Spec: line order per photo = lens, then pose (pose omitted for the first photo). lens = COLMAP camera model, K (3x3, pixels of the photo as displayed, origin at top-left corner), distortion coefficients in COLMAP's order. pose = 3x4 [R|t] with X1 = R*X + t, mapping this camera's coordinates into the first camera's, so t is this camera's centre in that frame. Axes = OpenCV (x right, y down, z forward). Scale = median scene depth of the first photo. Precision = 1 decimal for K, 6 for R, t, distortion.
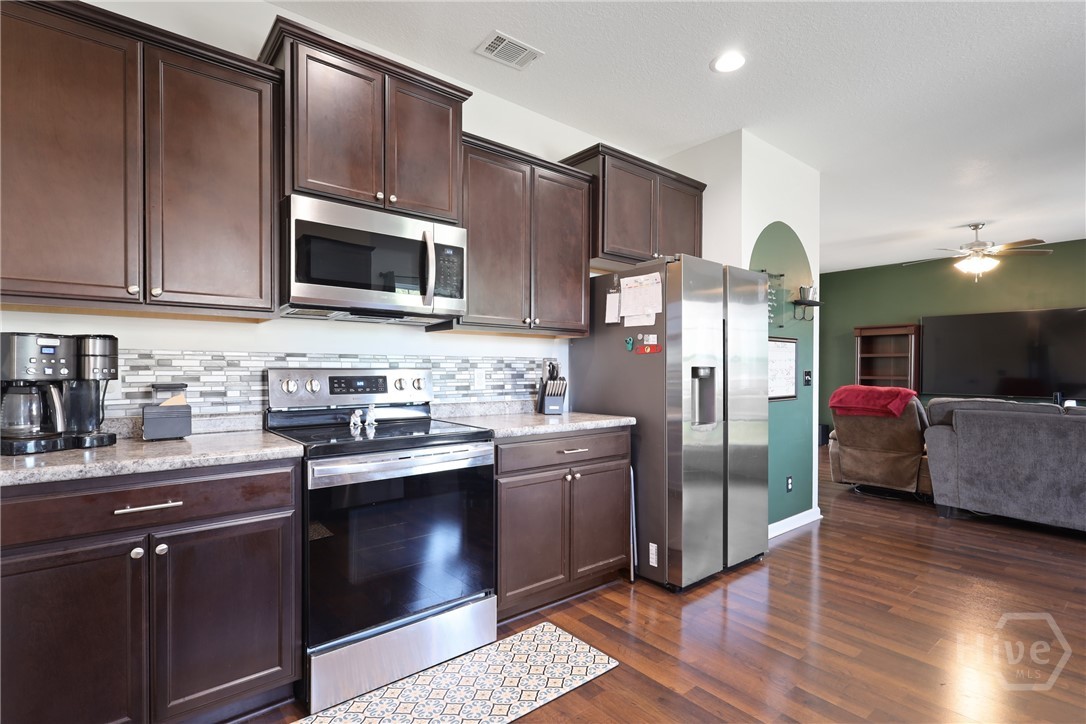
lens RADIAL K [[502.6, 0, 543.0], [0, 502.6, 362.0], [0, 0, 1]] dist [-0.004767, 0.000067]
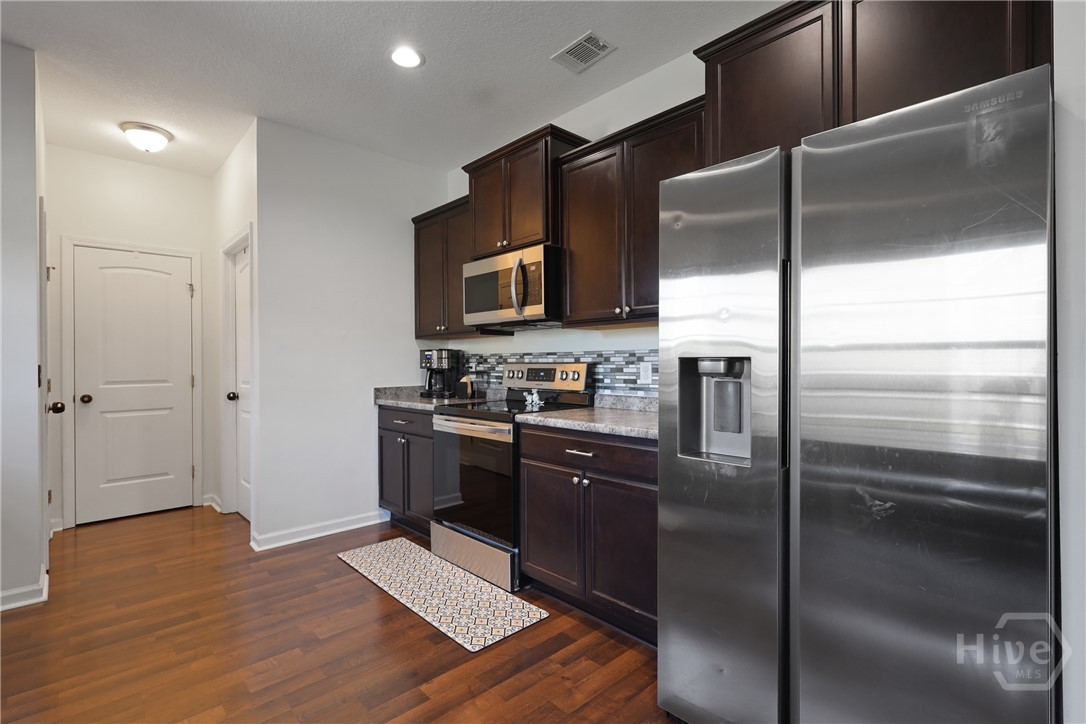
lens RADIAL K [[502.6, 0, 543.0], [0, 502.6, 362.0], [0, 0, 1]] dist [-0.004767, 0.000067]
pose [[0.092466, -0.006060, -0.995697, 0.902767], [0.018545, 0.999819, -0.004363, 0.015394], [0.995543, -0.018062, 0.092562, 0.806421]]
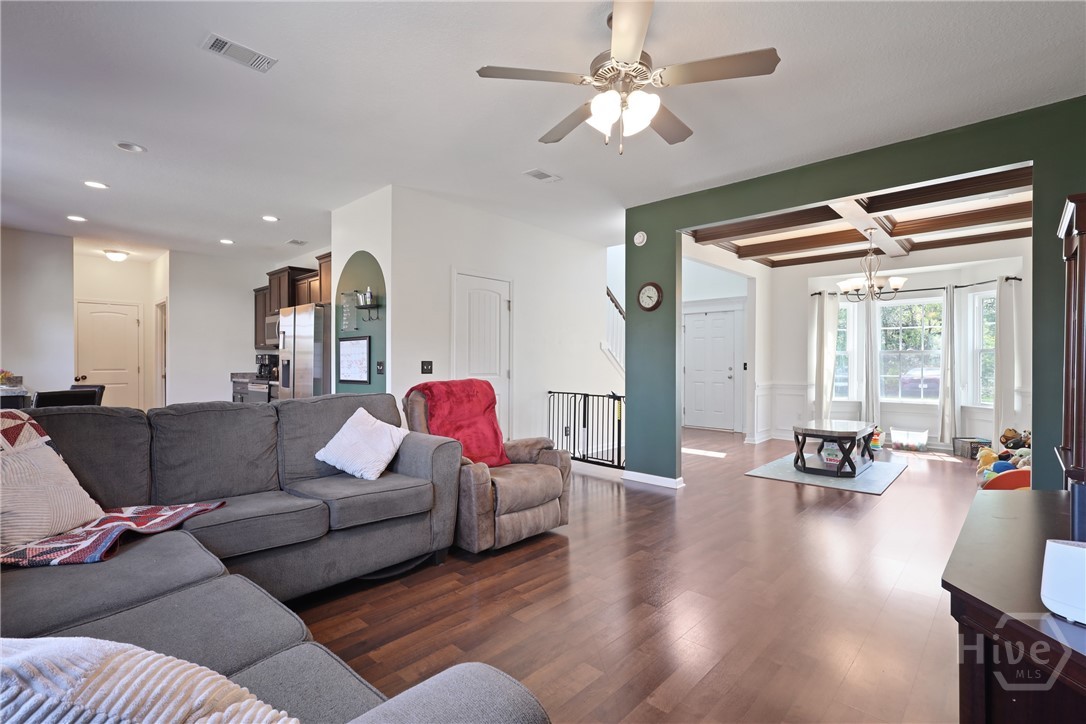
lens RADIAL K [[502.6, 0, 543.0], [0, 502.6, 362.0], [0, 0, 1]] dist [-0.004767, 0.000067]
pose [[0.158518, -0.002038, -0.987354, 2.605297], [0.012273, 0.999925, -0.000093, 0.031563], [0.987280, -0.012103, 0.158531, 1.785426]]
